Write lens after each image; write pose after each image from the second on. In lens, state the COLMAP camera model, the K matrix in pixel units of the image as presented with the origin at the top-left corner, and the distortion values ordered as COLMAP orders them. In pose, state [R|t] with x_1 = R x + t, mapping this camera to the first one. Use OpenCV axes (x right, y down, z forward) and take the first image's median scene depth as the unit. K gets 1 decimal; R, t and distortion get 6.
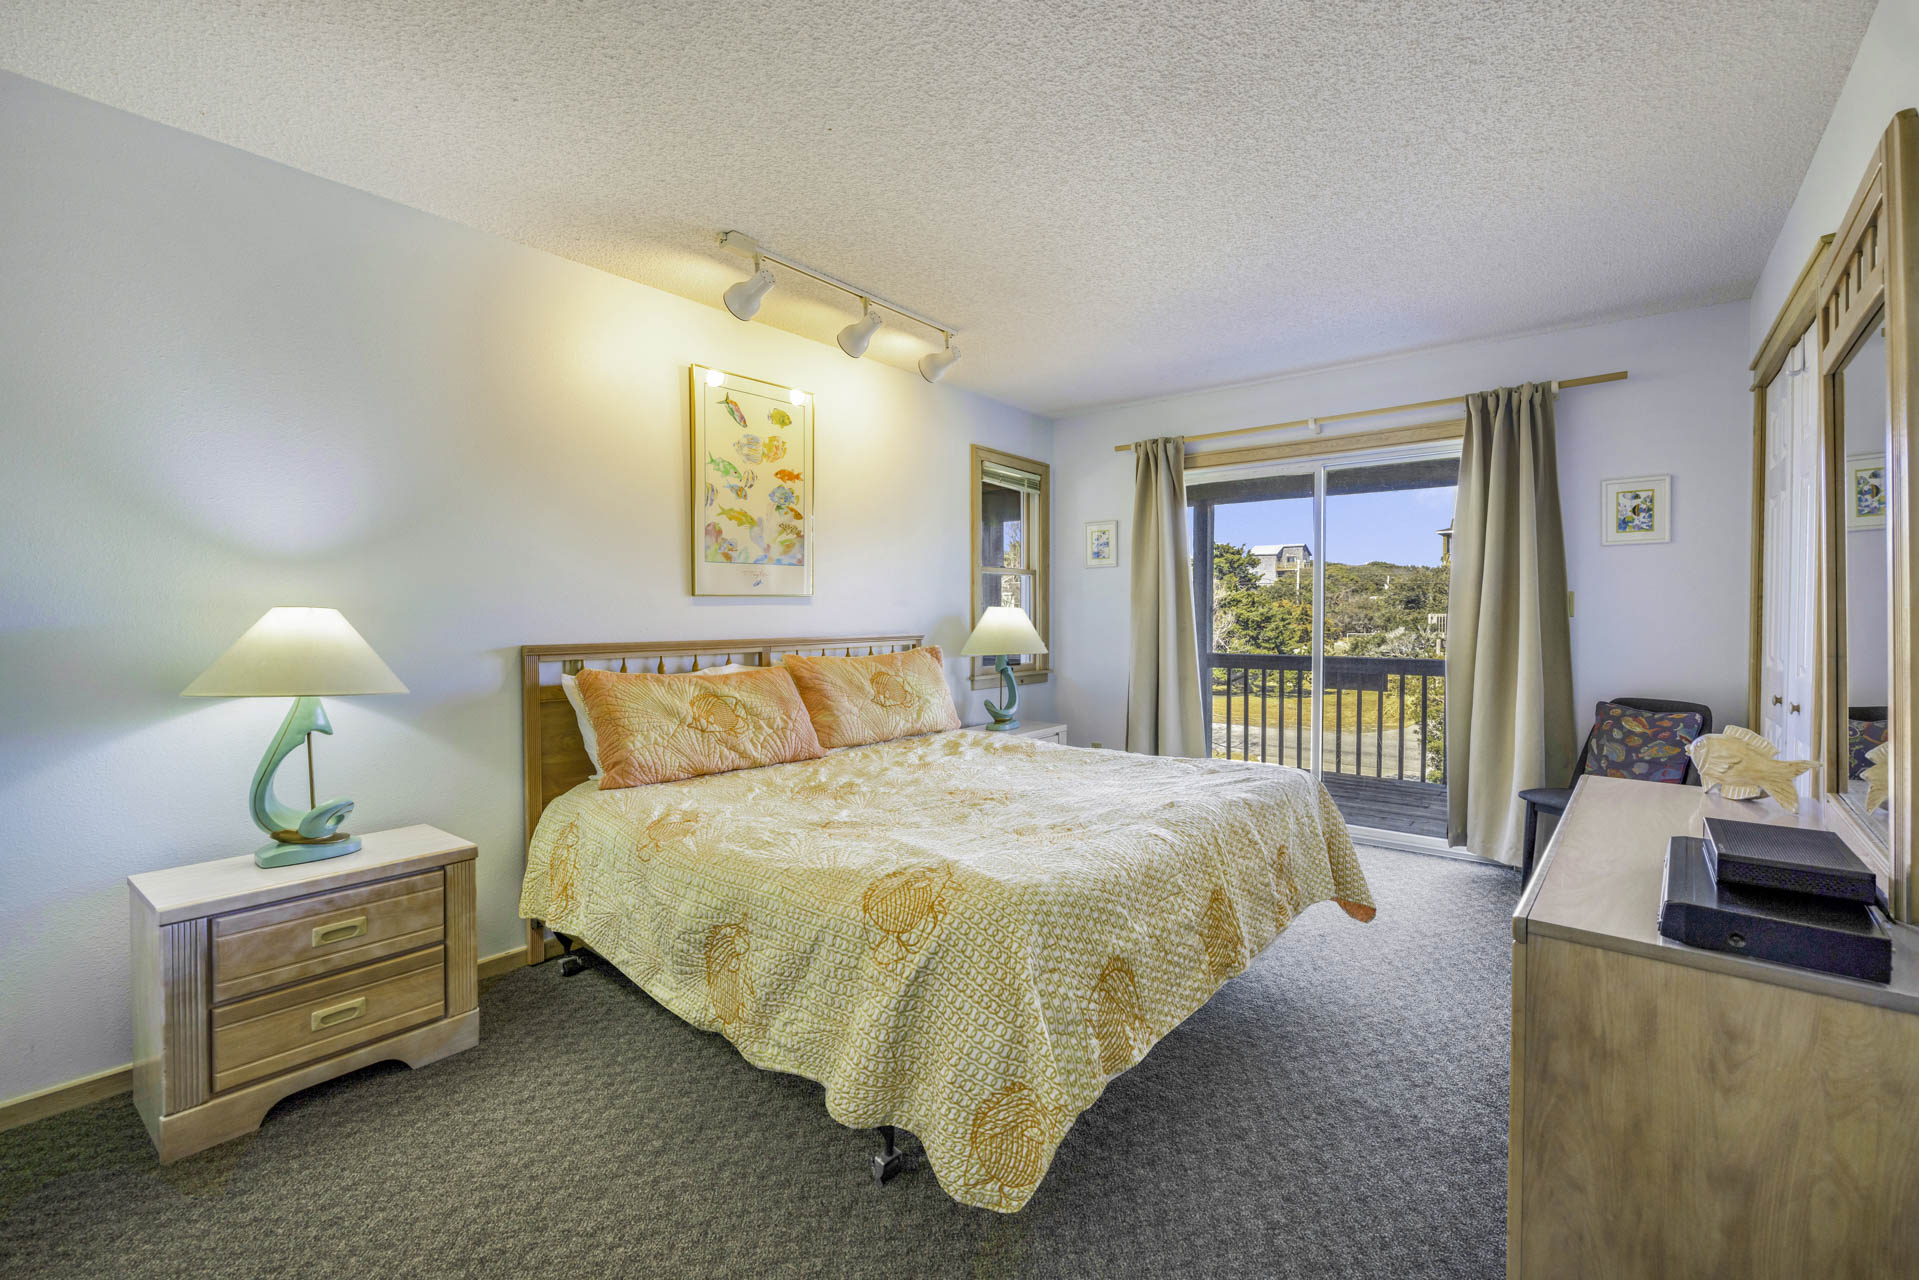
lens RADIAL K [[779.9, 0, 960.9], [0, 779.9, 634.5], [0, 0, 1]] dist [0.000533, -0.001217]
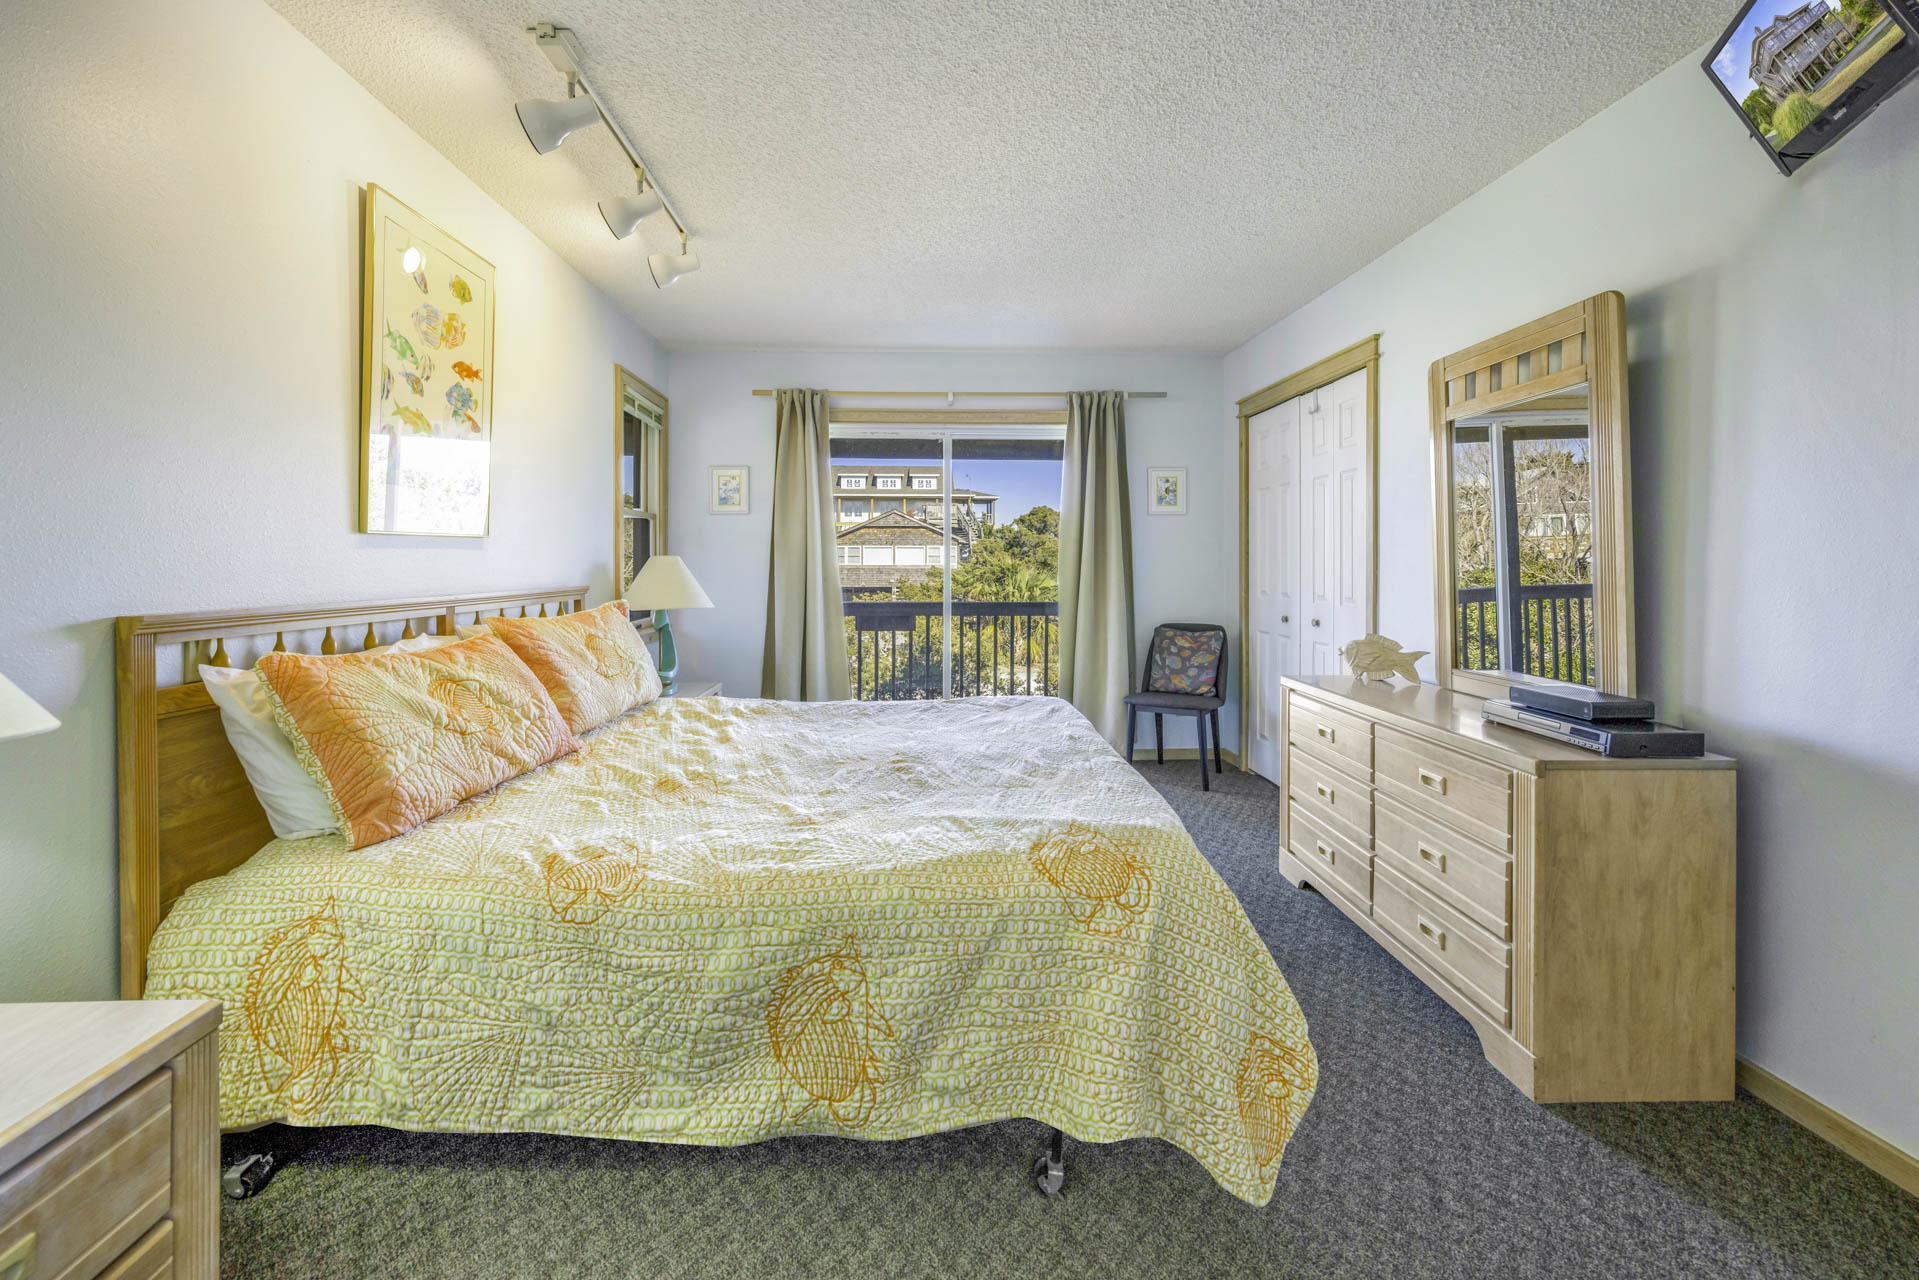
lens RADIAL K [[750.4, 0, 1059.8], [0, 750.4, 566.1], [0, 0, 1]] dist [0.007406, 0.000965]
pose [[0.775088, -0.000754, 0.631853, -0.257253], [0.015498, 0.999721, -0.017818, -0.001080], [-0.631663, 0.023602, 0.774883, 0.122086]]
